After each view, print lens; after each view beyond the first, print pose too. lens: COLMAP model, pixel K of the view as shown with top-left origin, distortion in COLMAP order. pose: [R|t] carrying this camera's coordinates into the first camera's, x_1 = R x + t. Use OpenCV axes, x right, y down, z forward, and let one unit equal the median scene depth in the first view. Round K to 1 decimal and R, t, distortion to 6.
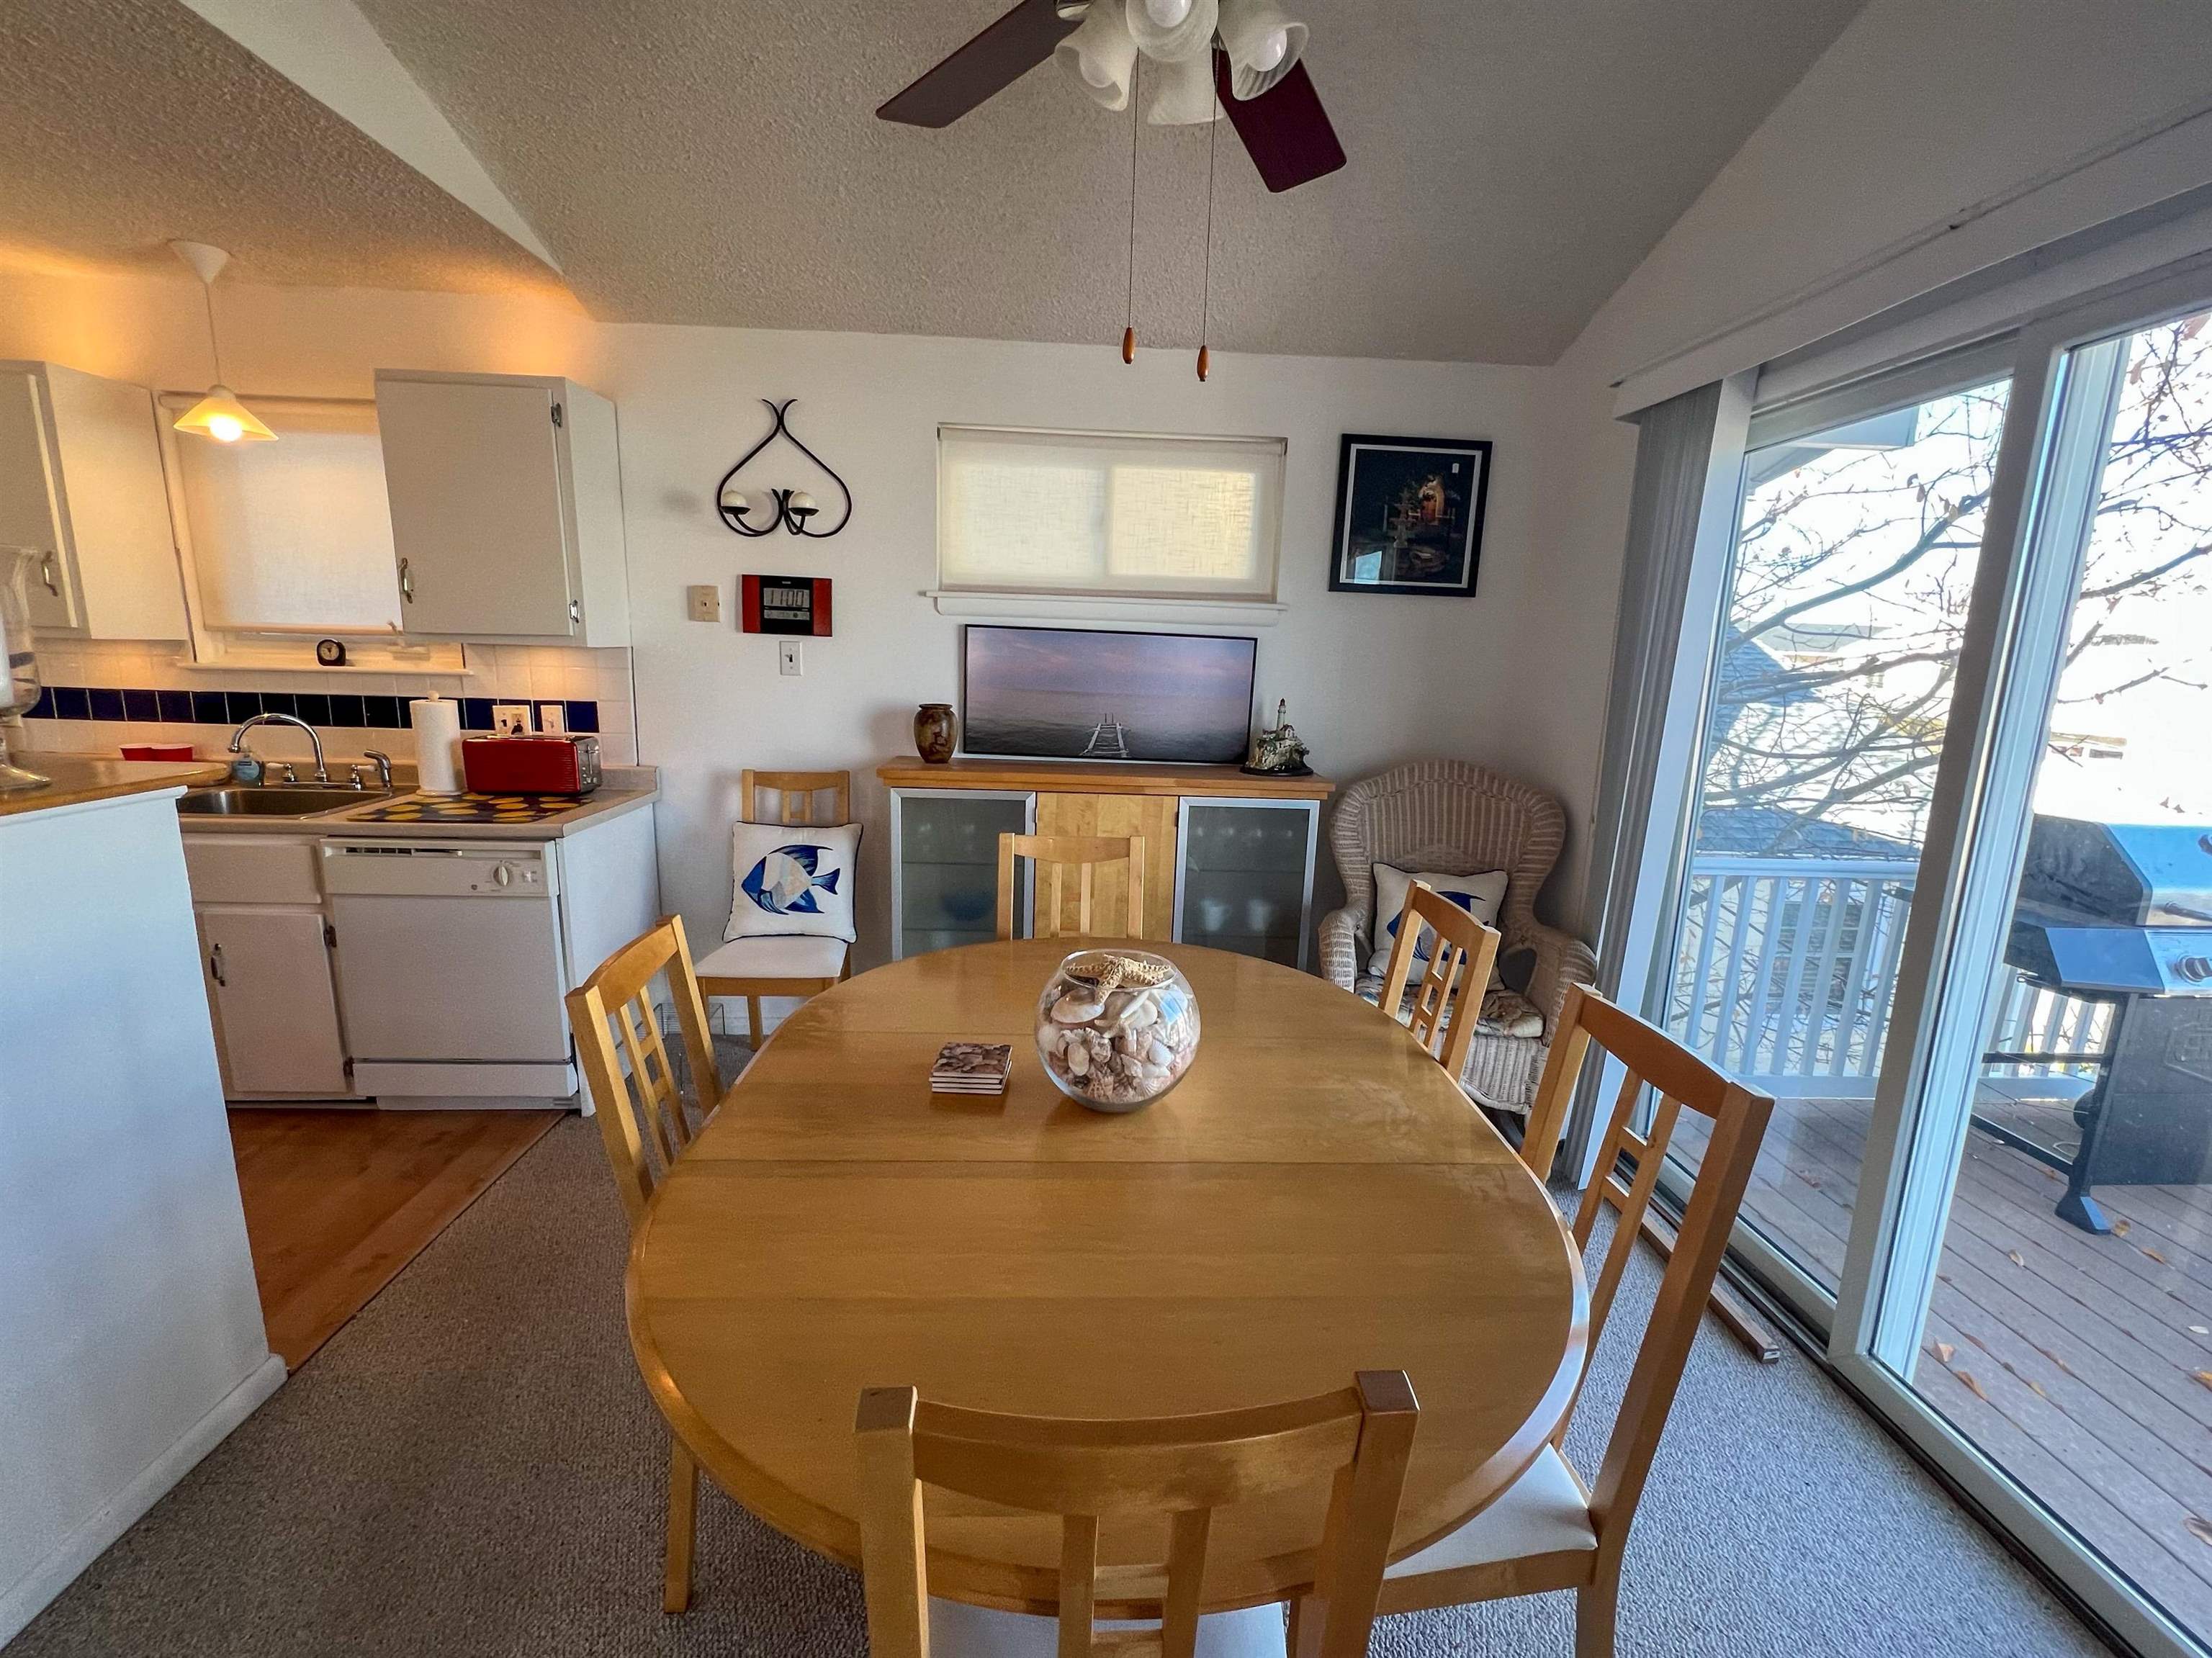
lens RADIAL K [[886.7, 0, 1108.3], [0, 886.7, 822.2], [0, 0, 1]] dist [-0.002340, -0.000104]
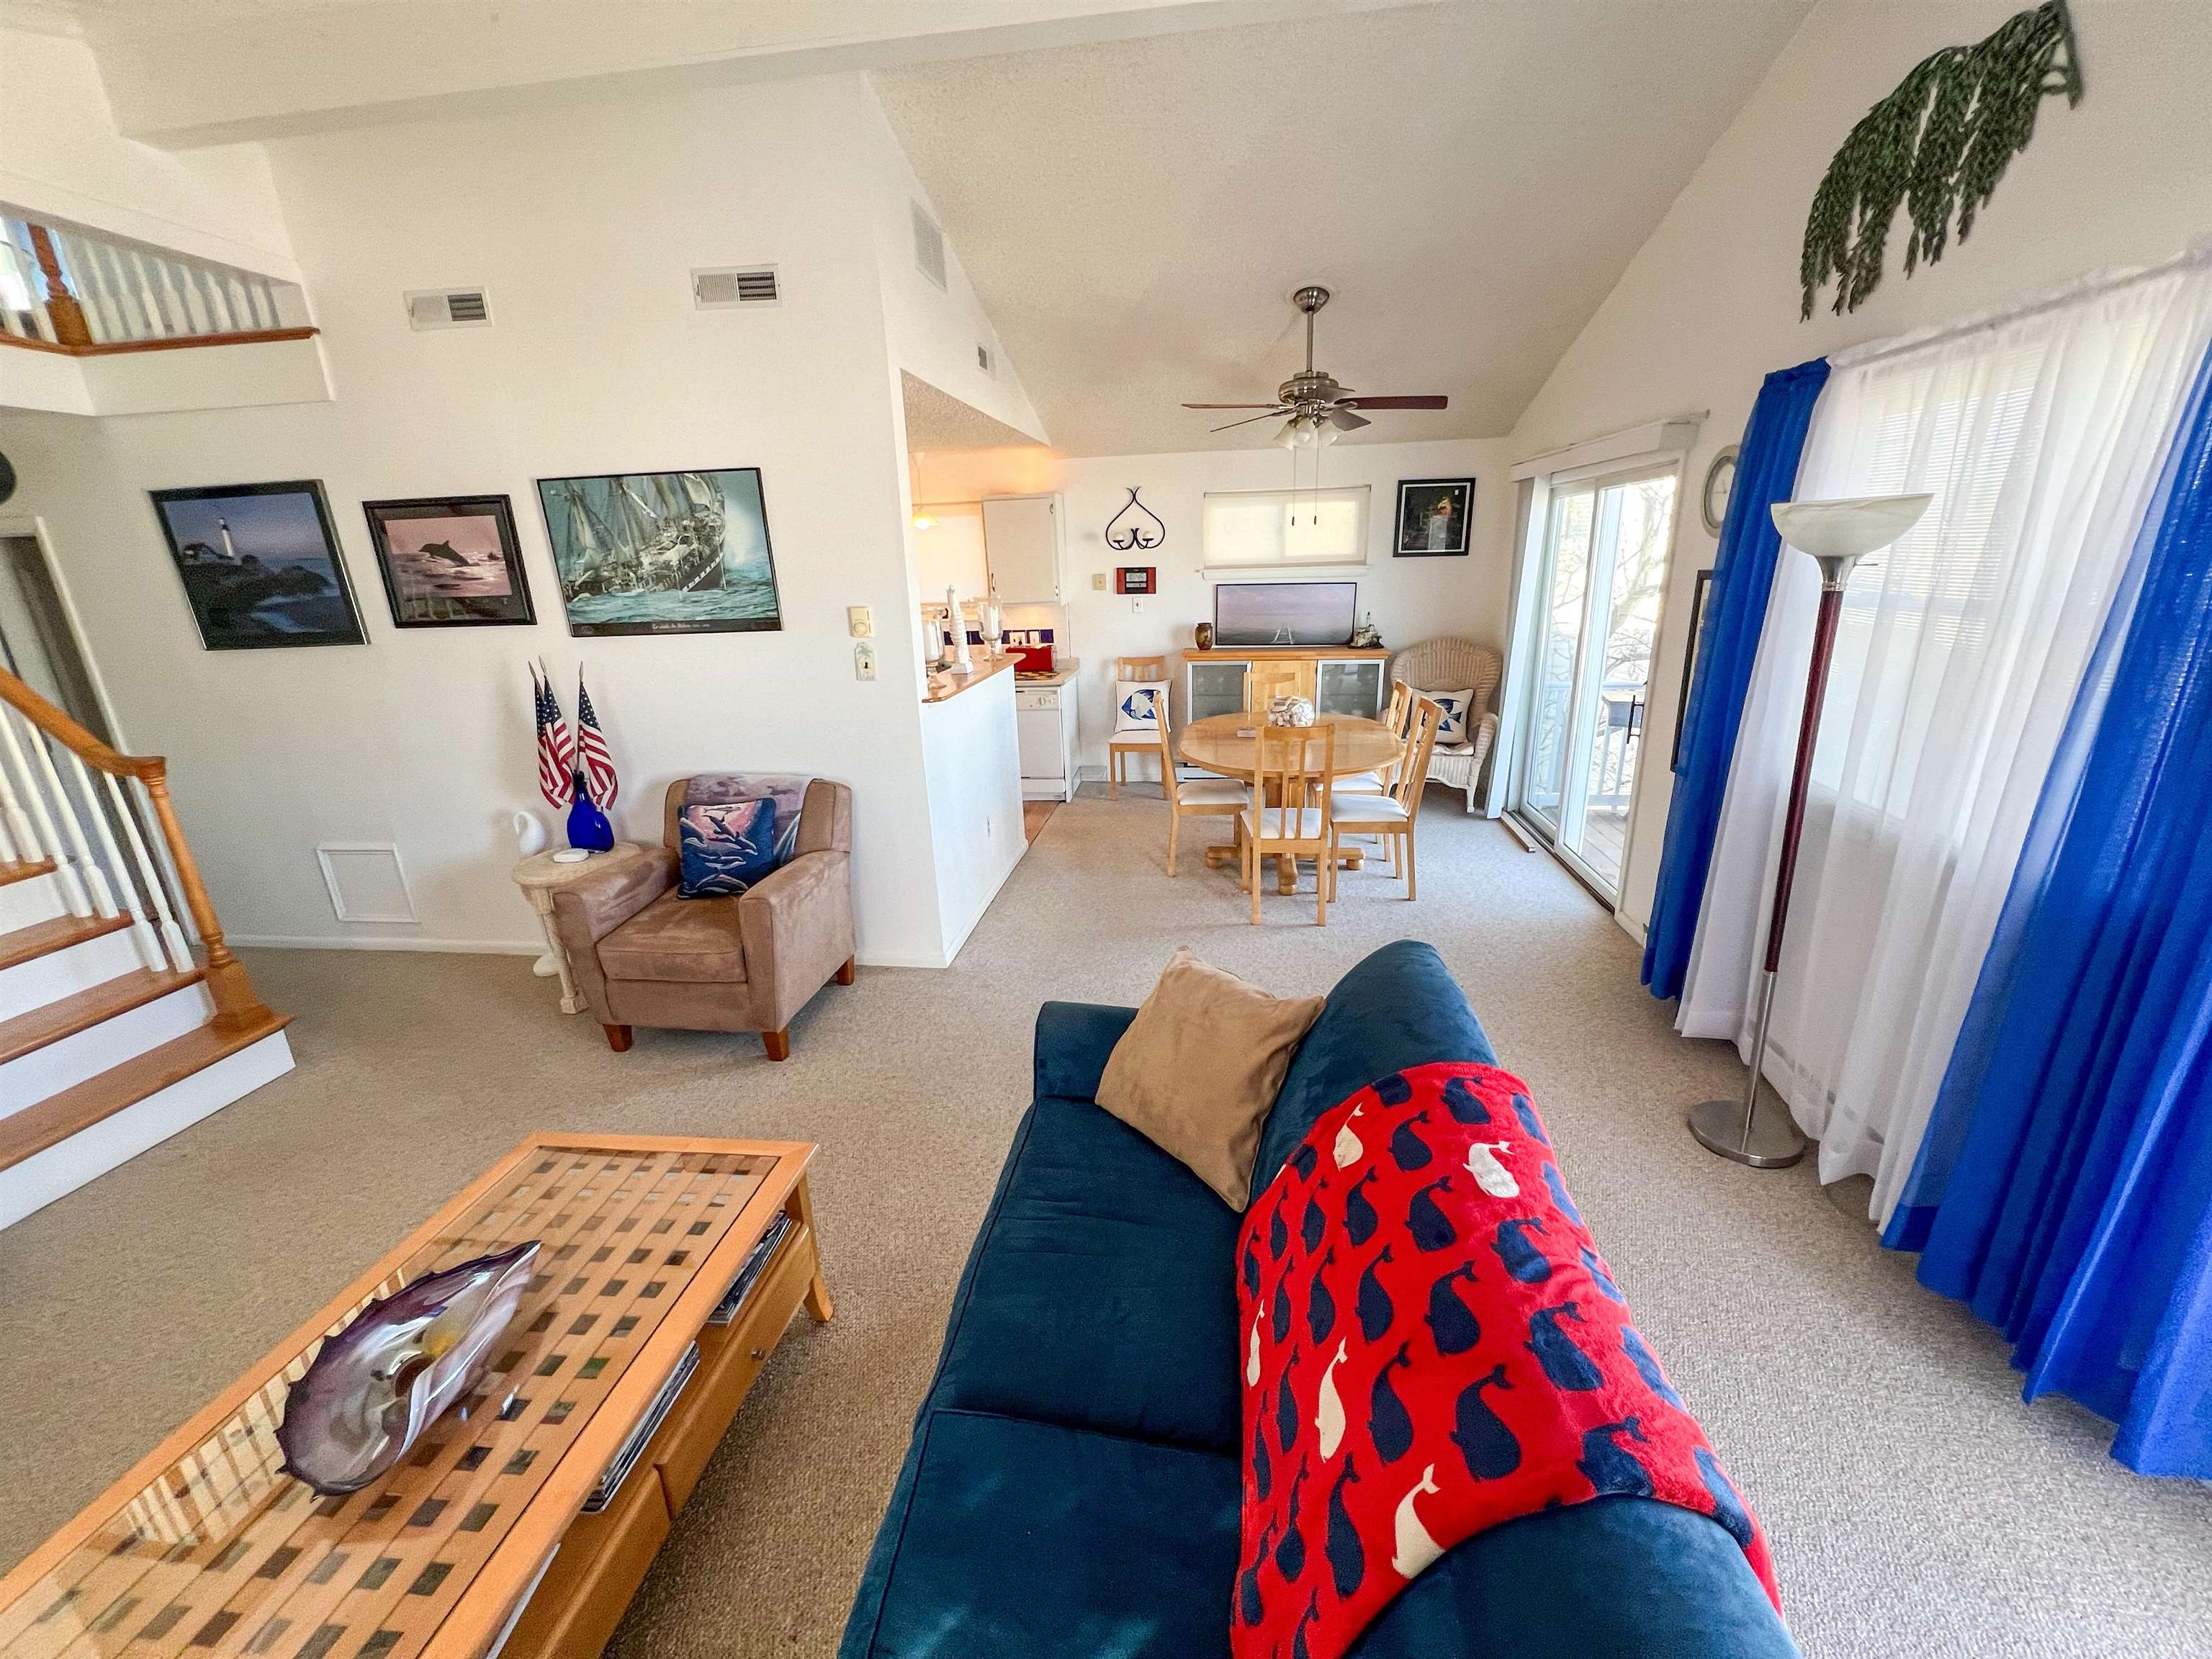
lens RADIAL K [[886.8, 0, 1111.0], [0, 886.8, 835.5], [0, 0, 1]] dist [-0.002340, -0.000104]
pose [[0.983651, -0.006474, -0.179967, -0.030861], [0.027155, 0.993259, 0.112694, 0.136732], [0.178024, -0.115739, 0.977196, -1.253885]]
